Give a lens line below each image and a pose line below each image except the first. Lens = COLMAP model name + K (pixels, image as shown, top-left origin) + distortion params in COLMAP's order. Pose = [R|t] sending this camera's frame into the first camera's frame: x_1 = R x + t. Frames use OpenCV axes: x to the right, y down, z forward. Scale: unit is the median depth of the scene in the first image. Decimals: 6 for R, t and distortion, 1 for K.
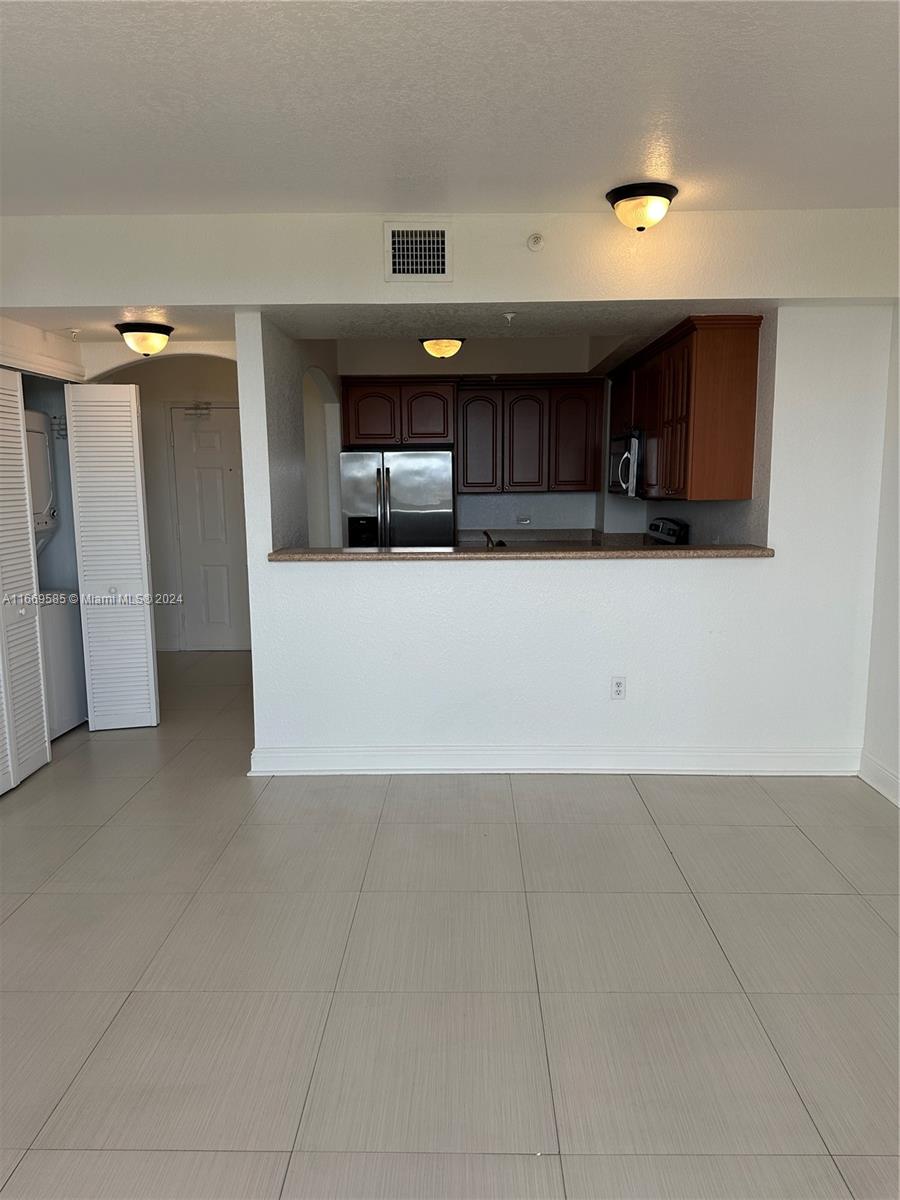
lens RADIAL K [[854.6, 0, 456.7], [0, 854.6, 599.2], [0, 0, 1]] dist [0.059863, -0.092020]
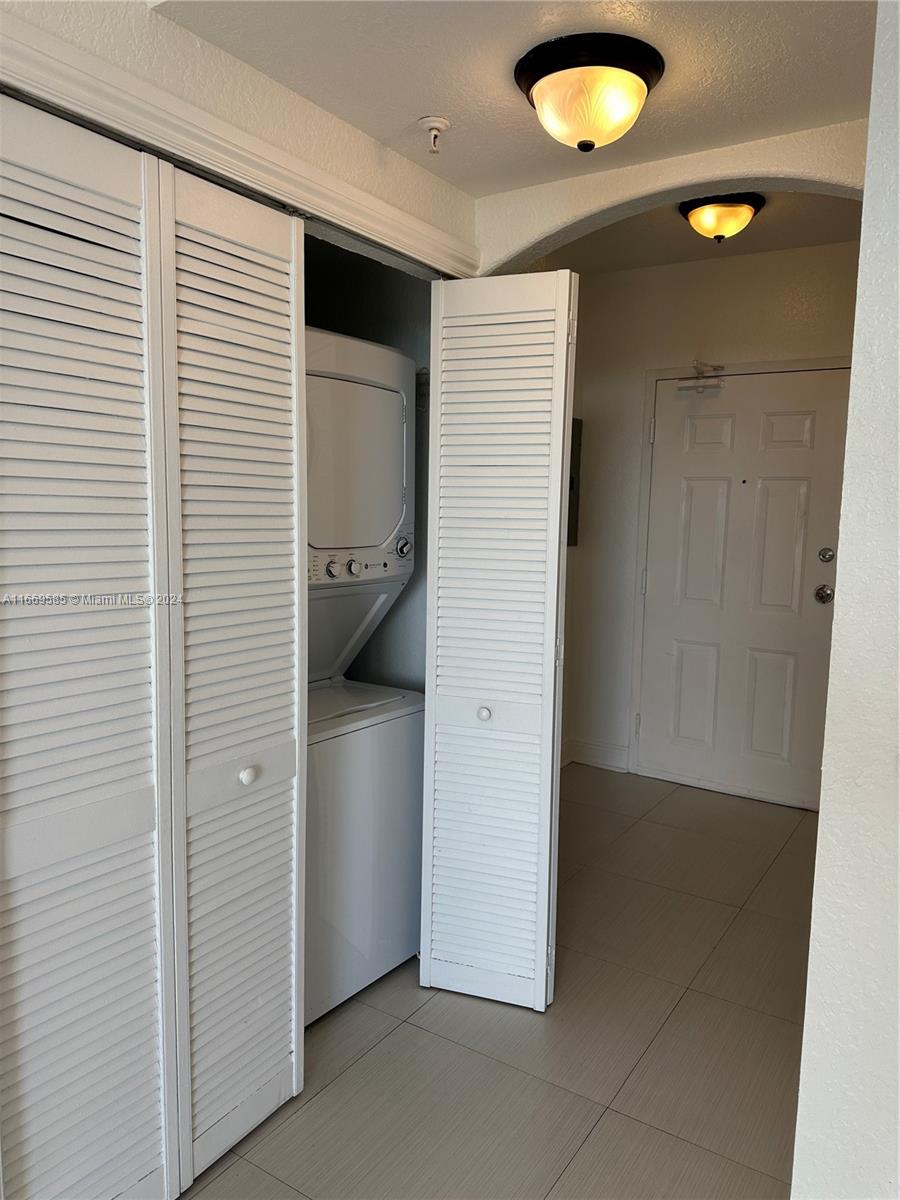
lens RADIAL K [[854.6, 0, 453.4], [0, 854.6, 606.0], [0, 0, 1]] dist [0.059863, -0.092020]
pose [[0.848970, 0.094314, -0.519956, -0.169001], [-0.108092, 0.994134, 0.003835, -0.068829], [0.517267, 0.052947, 0.854184, 0.572465]]
